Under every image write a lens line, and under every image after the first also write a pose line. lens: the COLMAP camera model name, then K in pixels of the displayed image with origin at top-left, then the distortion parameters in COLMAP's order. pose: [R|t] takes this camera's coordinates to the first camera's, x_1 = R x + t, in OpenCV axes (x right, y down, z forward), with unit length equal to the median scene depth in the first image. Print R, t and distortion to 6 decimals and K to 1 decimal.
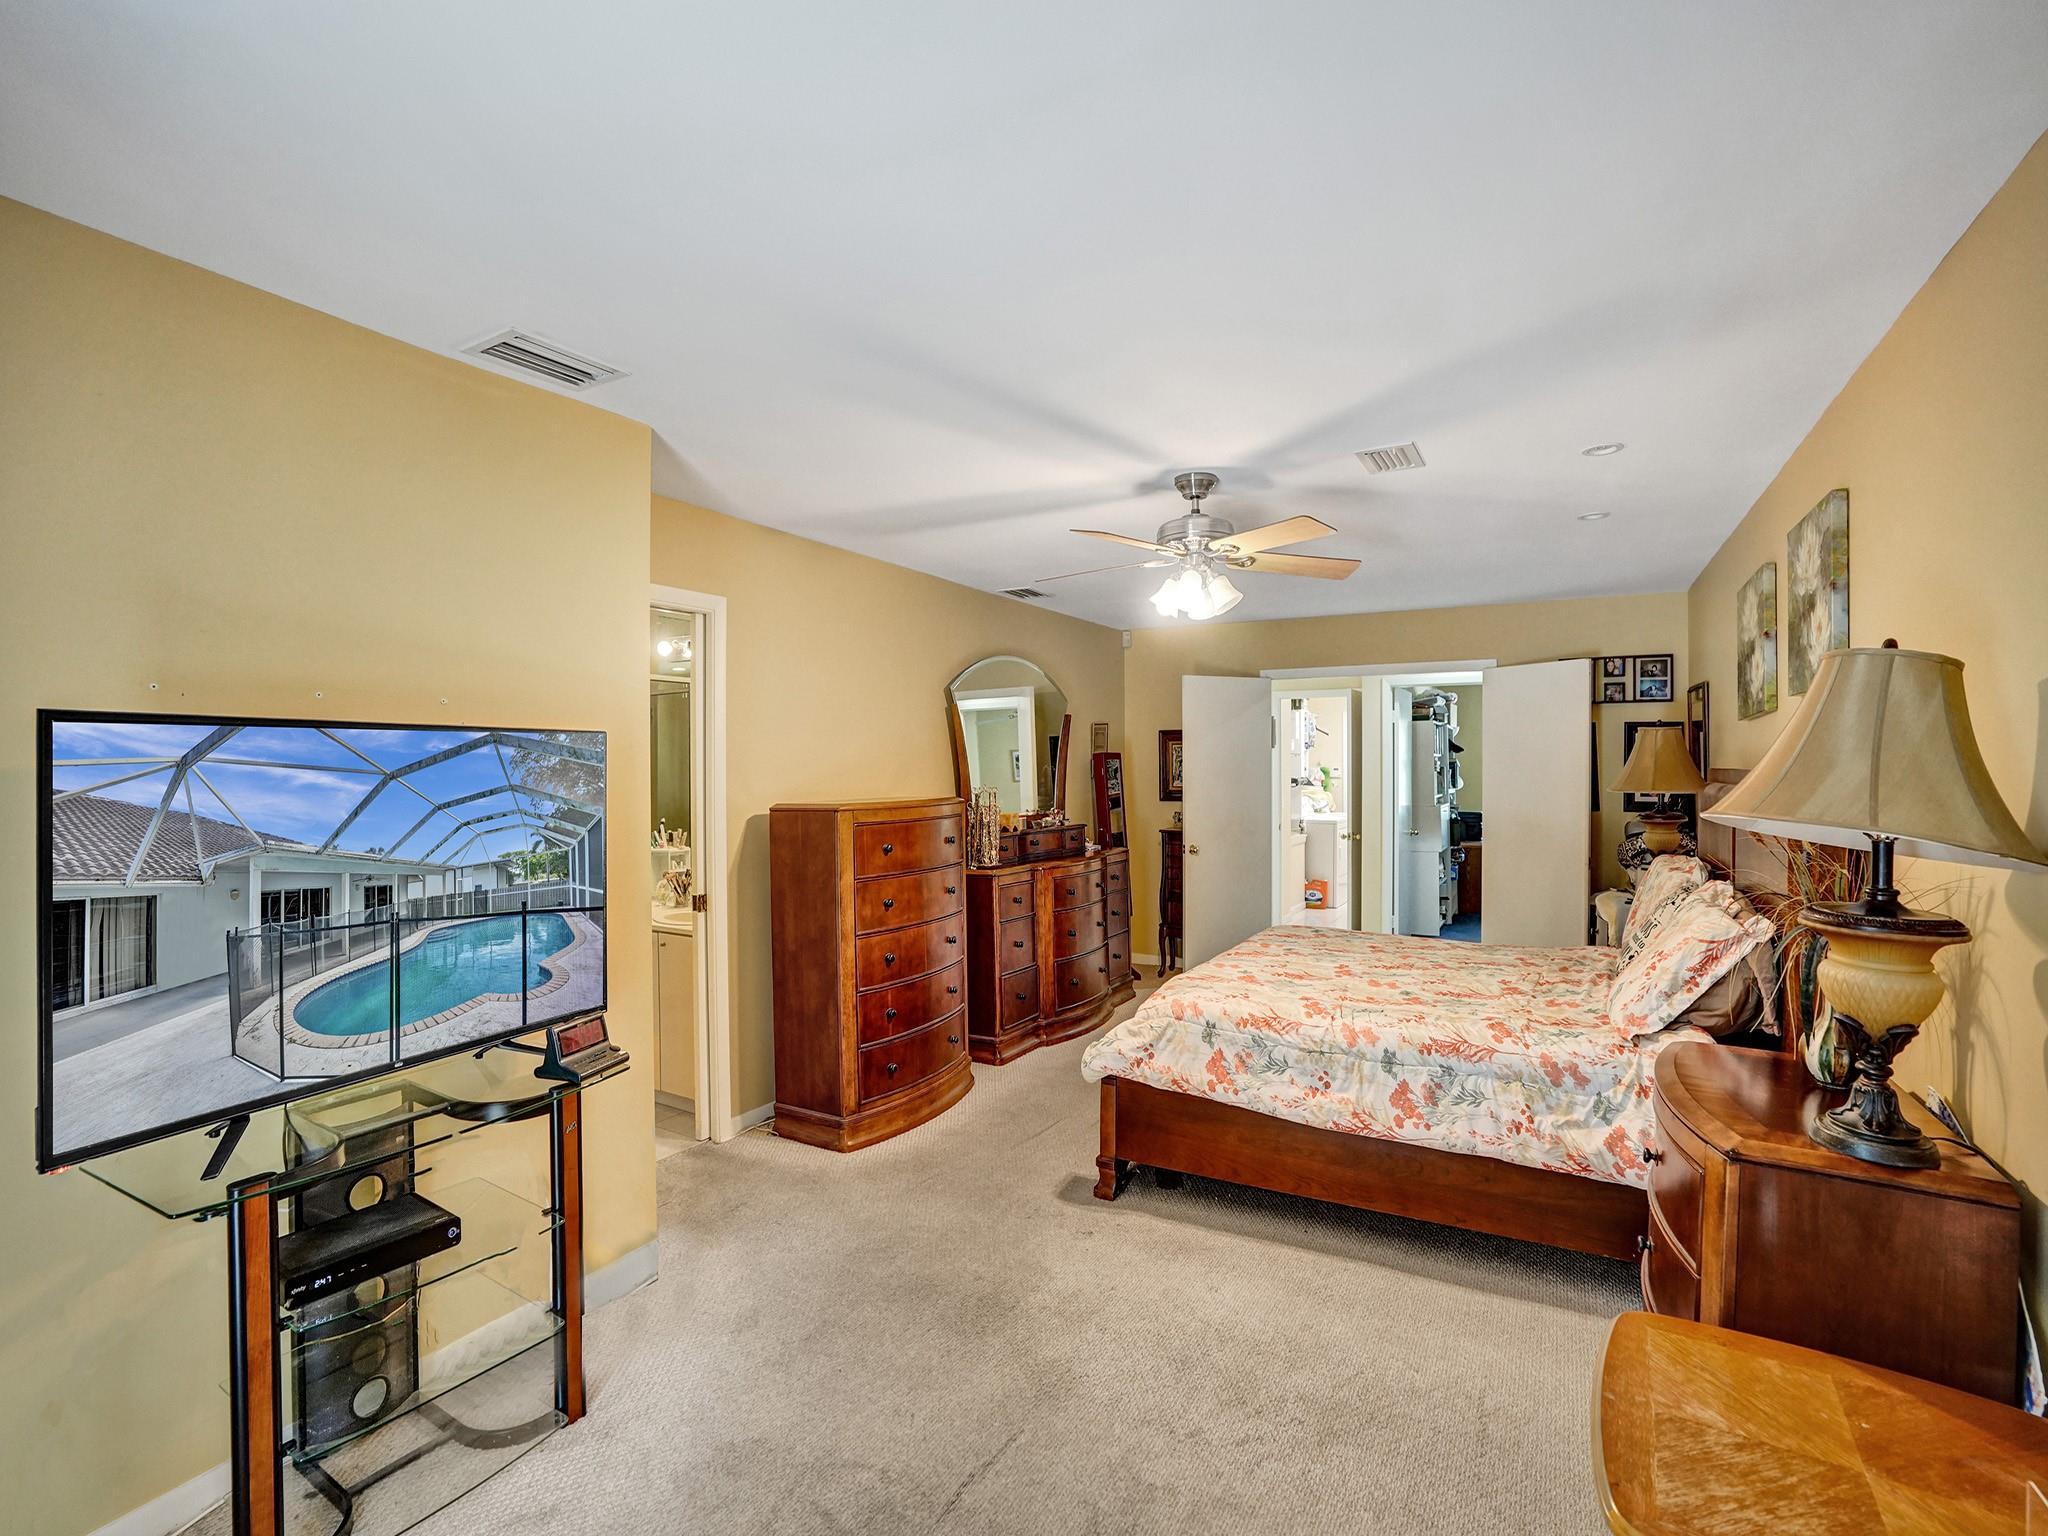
lens RADIAL K [[956.4, 0, 1015.4], [0, 956.4, 771.4], [0, 0, 1]] dist [-0.066673, 0.027245]
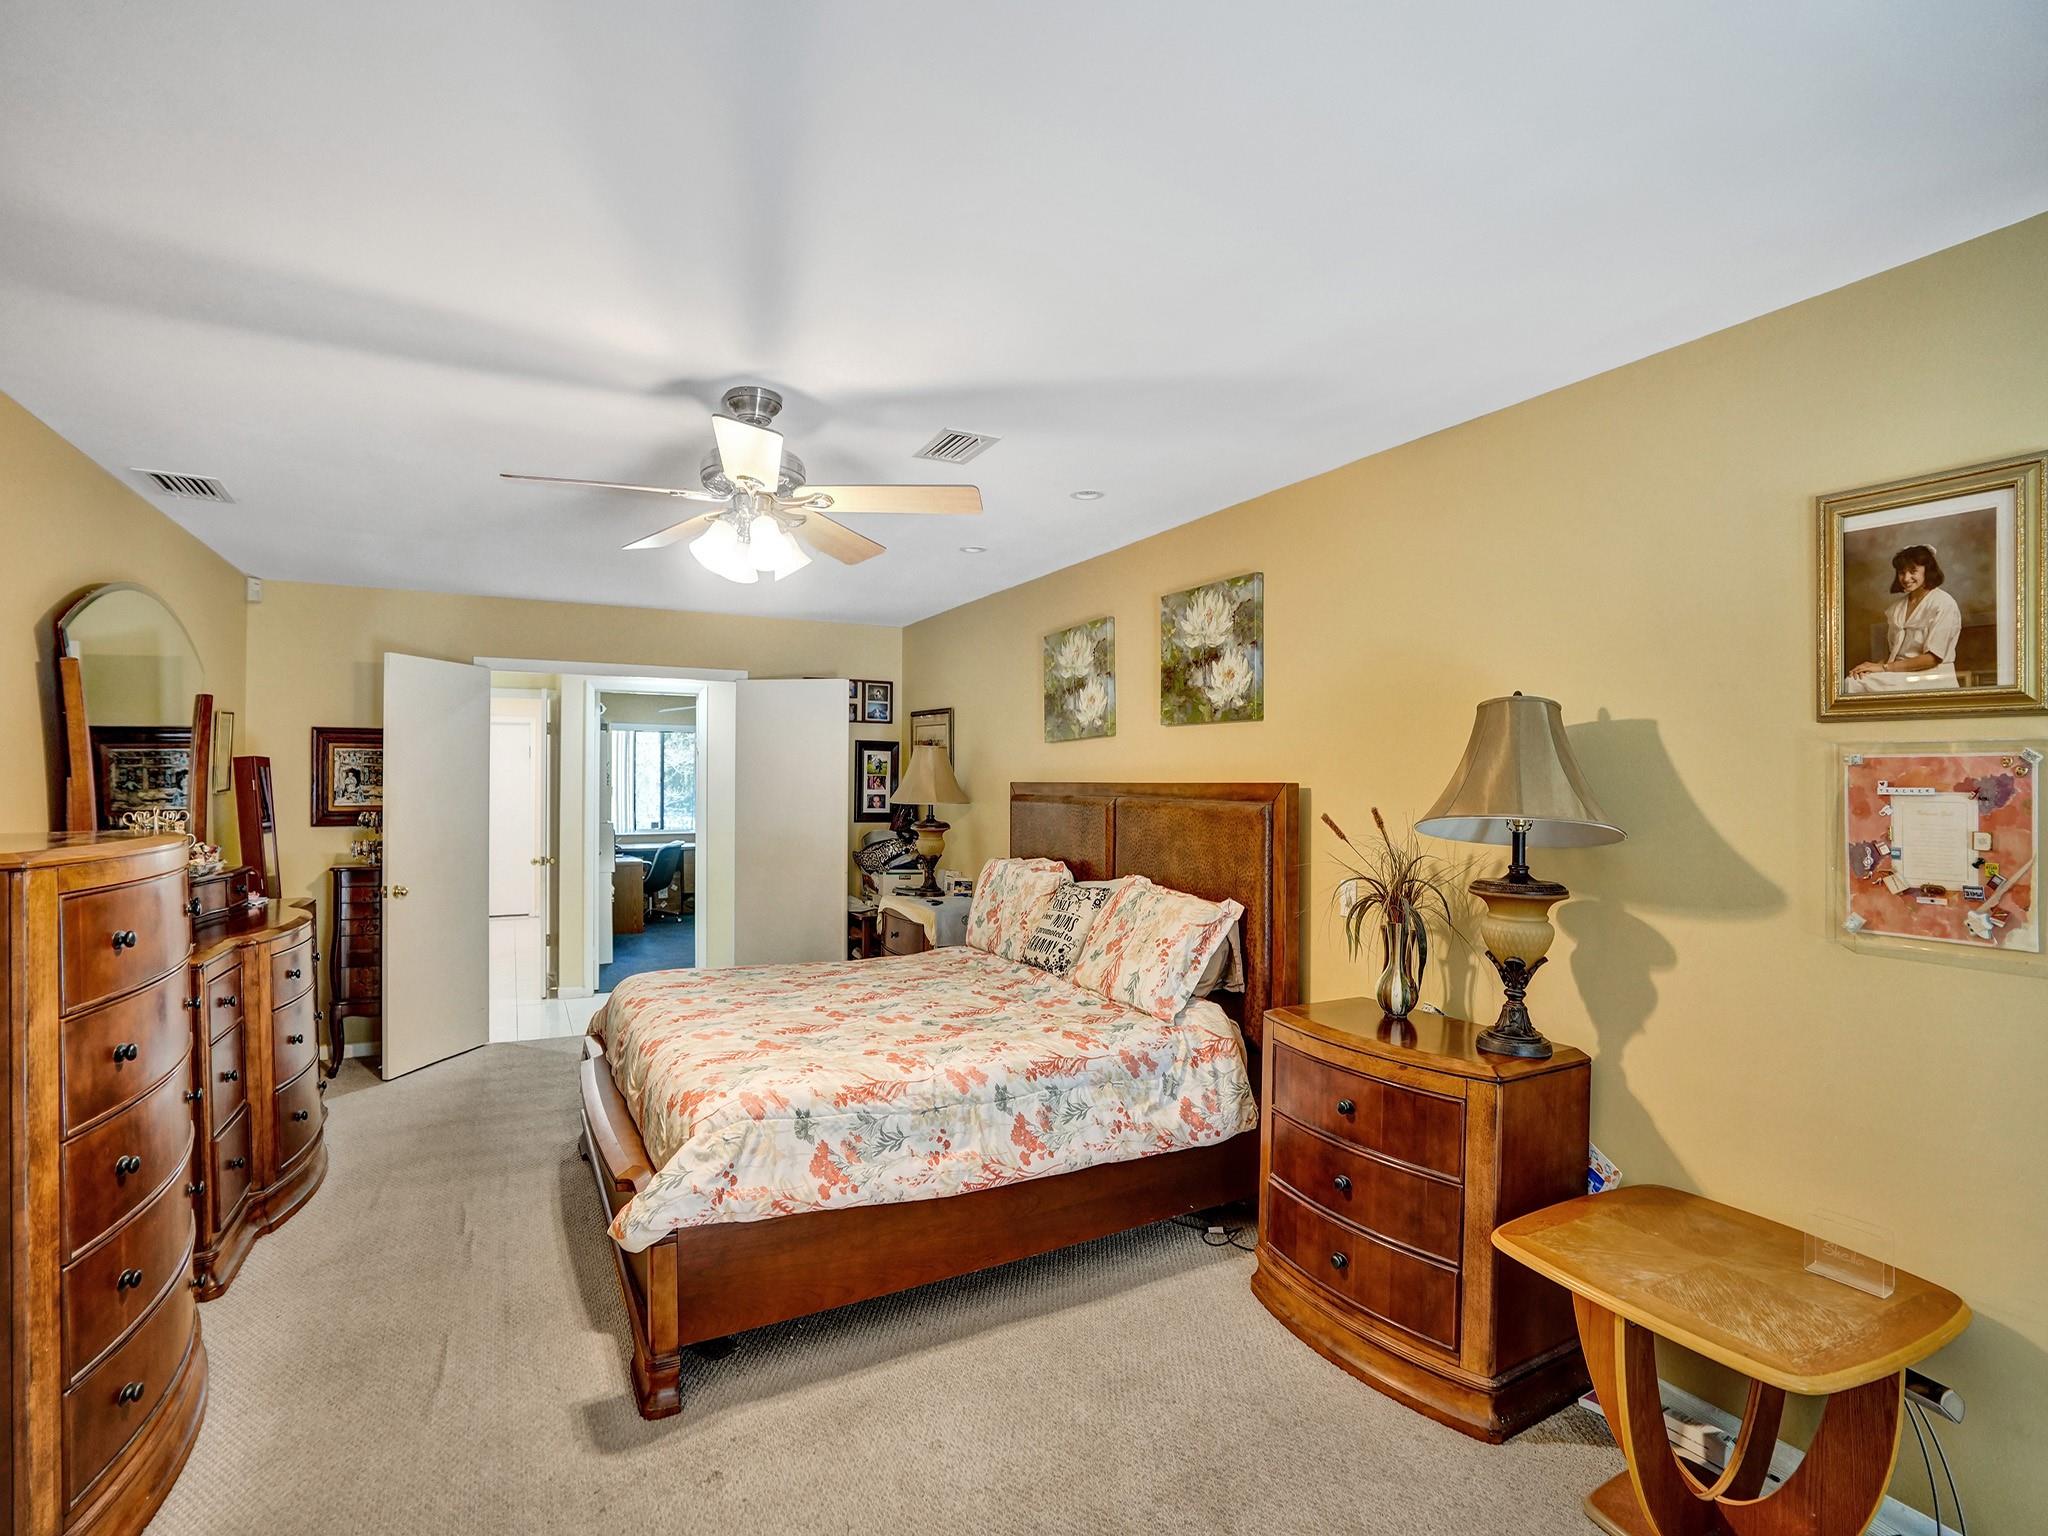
lens RADIAL K [[956.4, 0, 1015.4], [0, 956.4, 771.4], [0, 0, 1]] dist [-0.066673, 0.027245]
pose [[0.534290, 0.012982, 0.845201, -0.371924], [0.000569, 0.999876, -0.015718, 0.002884], [-0.845301, 0.008879, 0.534217, 0.471938]]
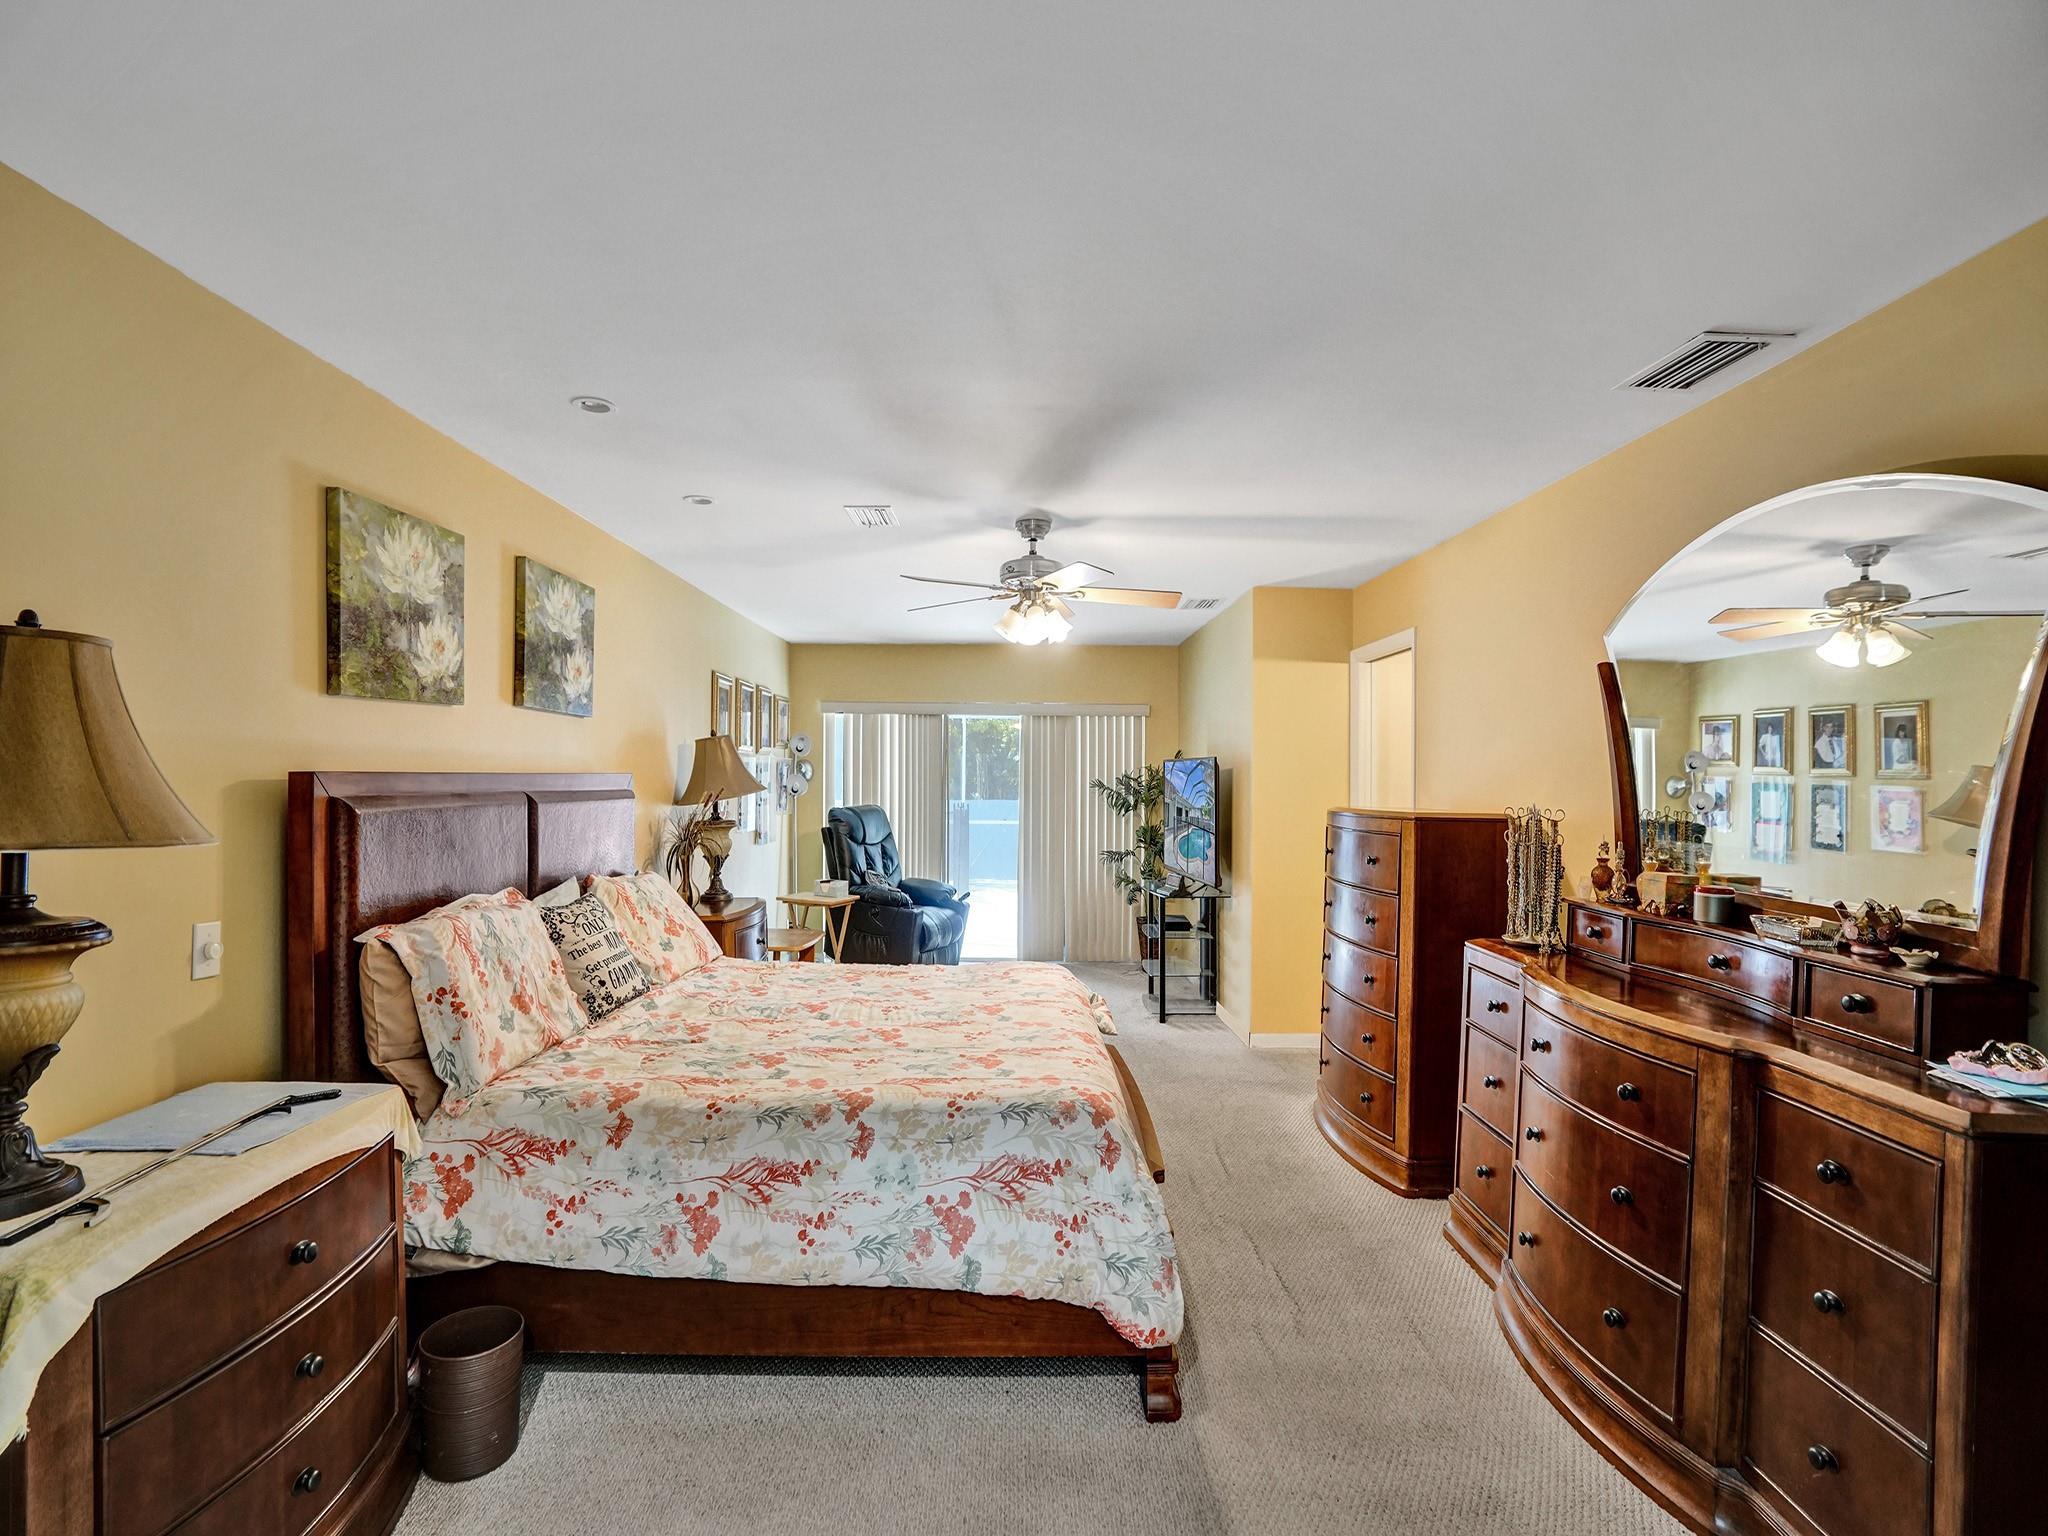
lens RADIAL K [[956.4, 0, 1015.4], [0, 956.4, 771.4], [0, 0, 1]] dist [-0.066673, 0.027245]
pose [[-0.876056, 0.001633, -0.482206, 0.877303], [0.001716, 0.999998, 0.000269, -0.003265], [0.482206, -0.000592, -0.876058, 2.262170]]
